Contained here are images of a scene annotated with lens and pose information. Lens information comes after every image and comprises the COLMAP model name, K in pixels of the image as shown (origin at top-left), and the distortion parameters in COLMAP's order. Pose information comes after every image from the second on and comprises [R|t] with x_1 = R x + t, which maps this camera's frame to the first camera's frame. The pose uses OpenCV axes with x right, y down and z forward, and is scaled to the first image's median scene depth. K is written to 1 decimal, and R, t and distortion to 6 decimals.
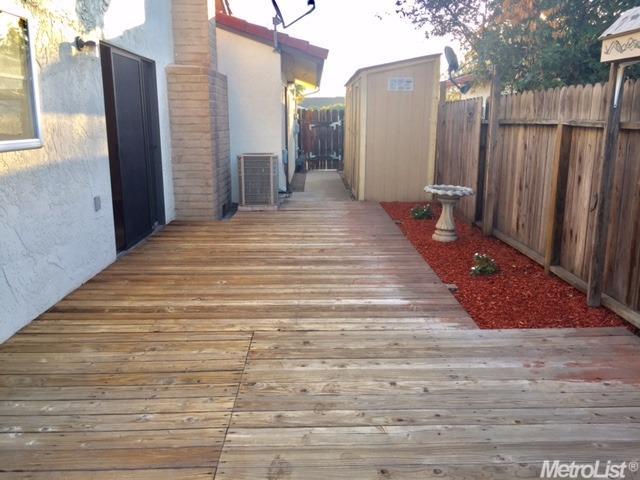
lens RADIAL K [[543.3, 0, 320.0], [0, 543.3, 240.0], [0, 0, 1]] dist [0.090348, -0.115062]
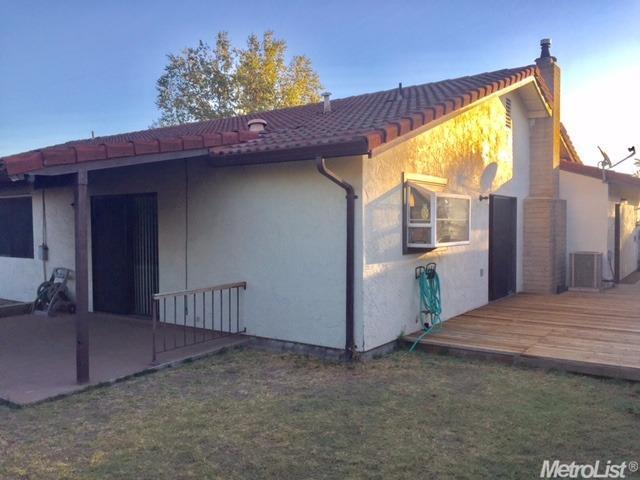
lens RADIAL K [[543.3, 0, 320.0], [0, 543.3, 240.0], [0, 0, 1]] dist [0.090348, -0.115062]
pose [[0.809069, 0.010721, -0.587617, 0.200390], [-0.118962, 0.982124, -0.145875, 0.122684], [0.575549, 0.187927, 0.795881, -0.655564]]
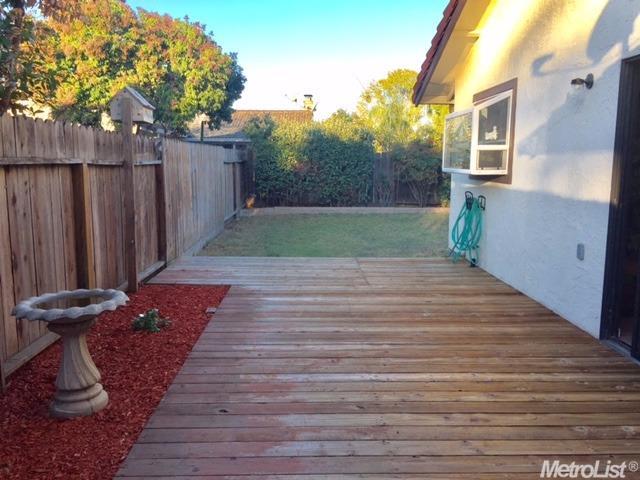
lens RADIAL K [[543.3, 0, 320.0], [0, 543.3, 240.0], [0, 0, 1]] dist [0.090348, -0.115062]
pose [[-0.999967, -0.000942, -0.008034, 0.020384], [-0.003758, 0.933603, 0.358291, -0.275909], [0.007163, 0.358309, -0.933576, 1.246679]]
